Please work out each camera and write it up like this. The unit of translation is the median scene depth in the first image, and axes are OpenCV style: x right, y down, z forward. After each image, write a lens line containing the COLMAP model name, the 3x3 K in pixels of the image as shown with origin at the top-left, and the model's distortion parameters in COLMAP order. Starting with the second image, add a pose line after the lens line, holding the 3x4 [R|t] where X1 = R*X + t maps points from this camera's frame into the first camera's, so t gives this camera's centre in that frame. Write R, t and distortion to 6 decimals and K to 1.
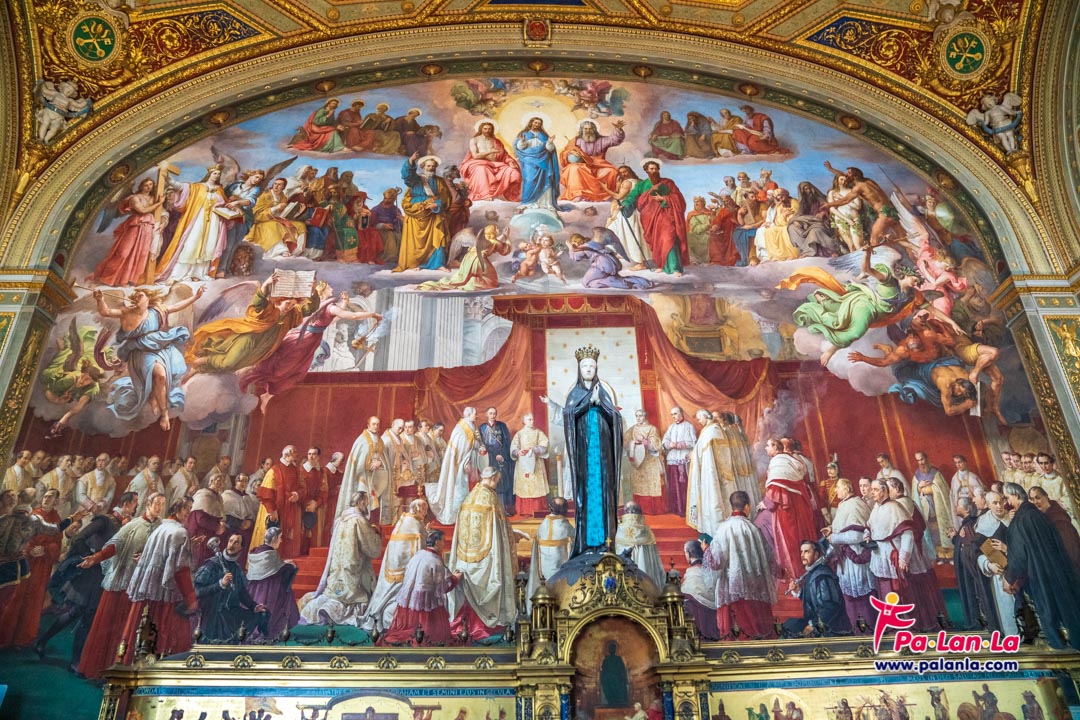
lens RADIAL K [[748.6, 0, 539.5], [0, 748.6, 361.4], [0, 0, 1]] dist [-0.057323, 0.008679]
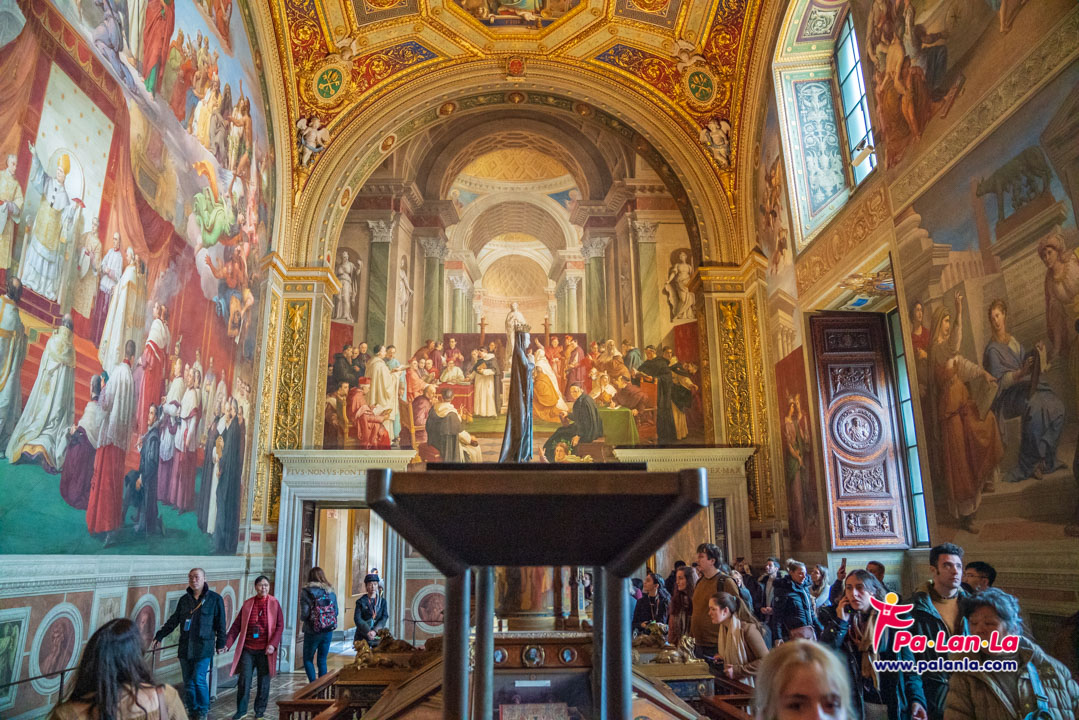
lens RADIAL K [[747.9, 0, 538.5], [0, 747.9, 357.4], [0, 0, 1]] dist [-0.057323, 0.008679]
pose [[0.015931, 0.289271, 0.957115, -0.624911], [-0.447736, 0.857965, -0.251852, 0.187164], [-0.894024, -0.424522, 0.143185, 0.342697]]
